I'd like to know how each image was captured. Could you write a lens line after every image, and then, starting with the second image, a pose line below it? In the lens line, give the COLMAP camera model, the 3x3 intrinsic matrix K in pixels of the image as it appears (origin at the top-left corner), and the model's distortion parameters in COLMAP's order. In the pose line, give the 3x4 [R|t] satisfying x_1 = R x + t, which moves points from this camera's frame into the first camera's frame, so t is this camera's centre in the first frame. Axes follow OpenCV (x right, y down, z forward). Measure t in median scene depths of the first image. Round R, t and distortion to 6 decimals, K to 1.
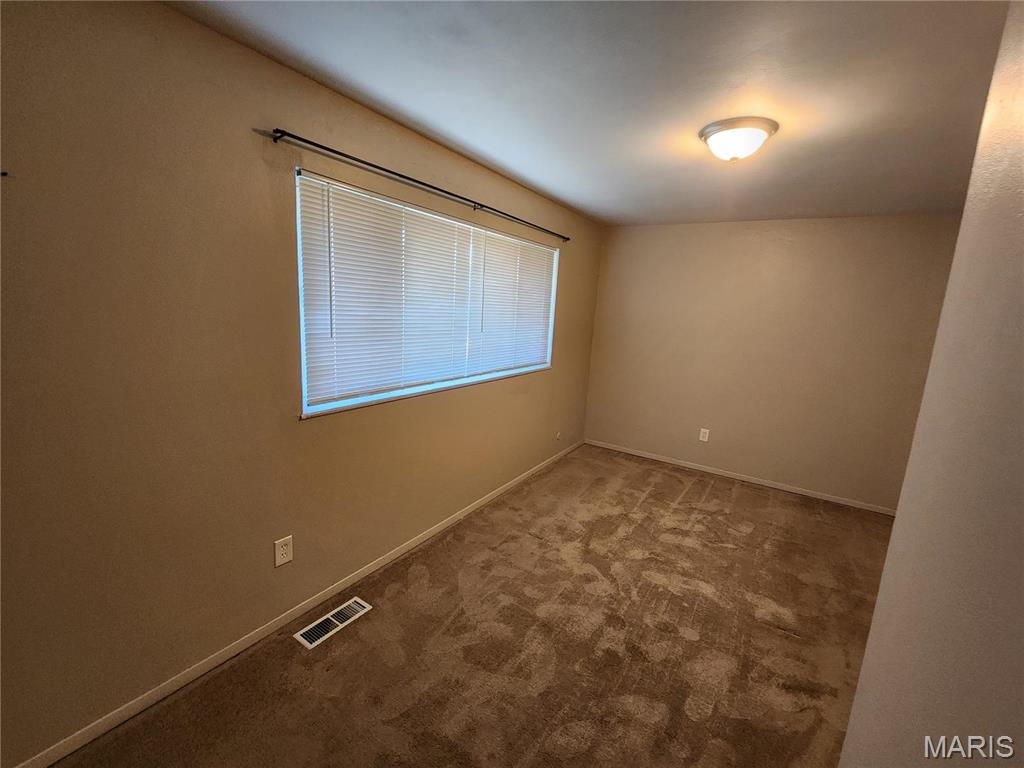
lens RADIAL K [[425.2, 0, 514.4], [0, 425.2, 383.6], [0, 0, 1]] dist [-0.000654, -0.002658]
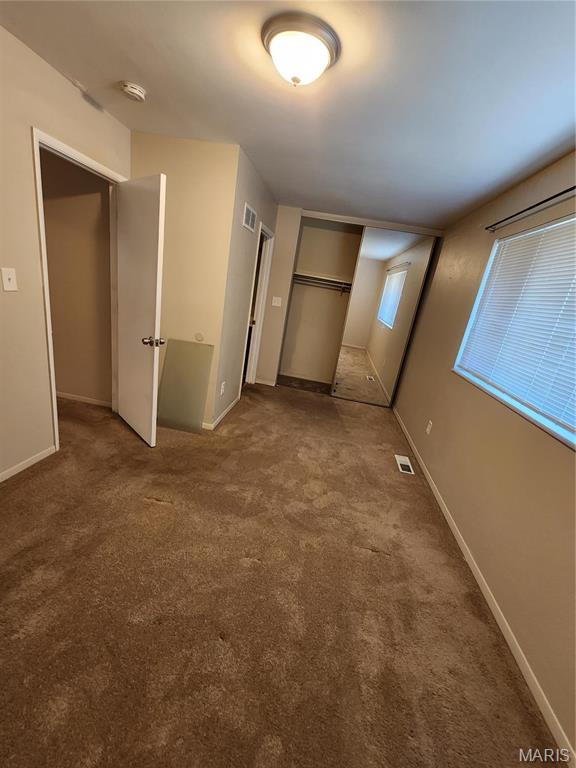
lens RADIAL K [[318.9, 0, 286.2], [0, 318.9, 383.2], [0, 0, 1]] dist [-0.000654, -0.002658]
pose [[-0.889235, -0.058030, -0.453755, 0.718865], [-0.265743, 0.872915, 0.409146, -0.227352], [0.372347, 0.484409, -0.791648, 1.647337]]
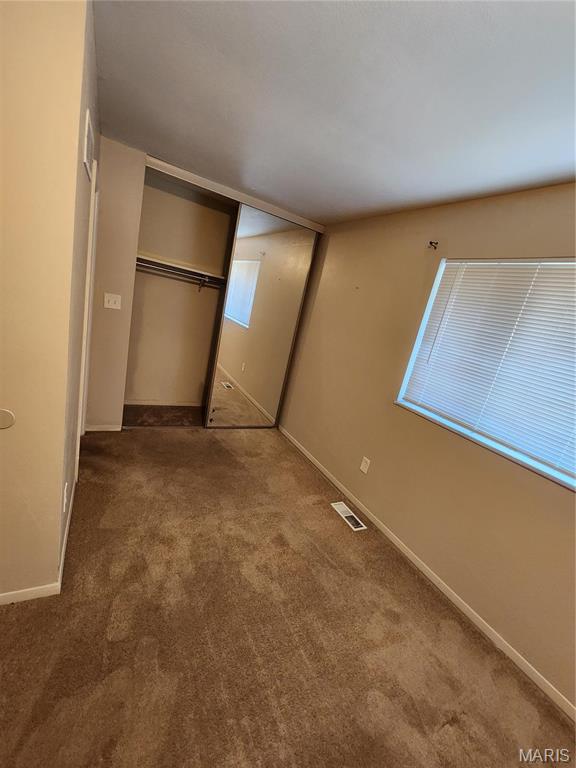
lens RADIAL K [[318.9, 0, 287.5], [0, 318.9, 381.6], [0, 0, 1]] dist [-0.000654, -0.002658]
pose [[-0.455094, 0.072775, -0.887465, 0.707043], [-0.375698, 0.887906, 0.265470, -0.147339], [0.807305, 0.454232, -0.376739, 0.949299]]
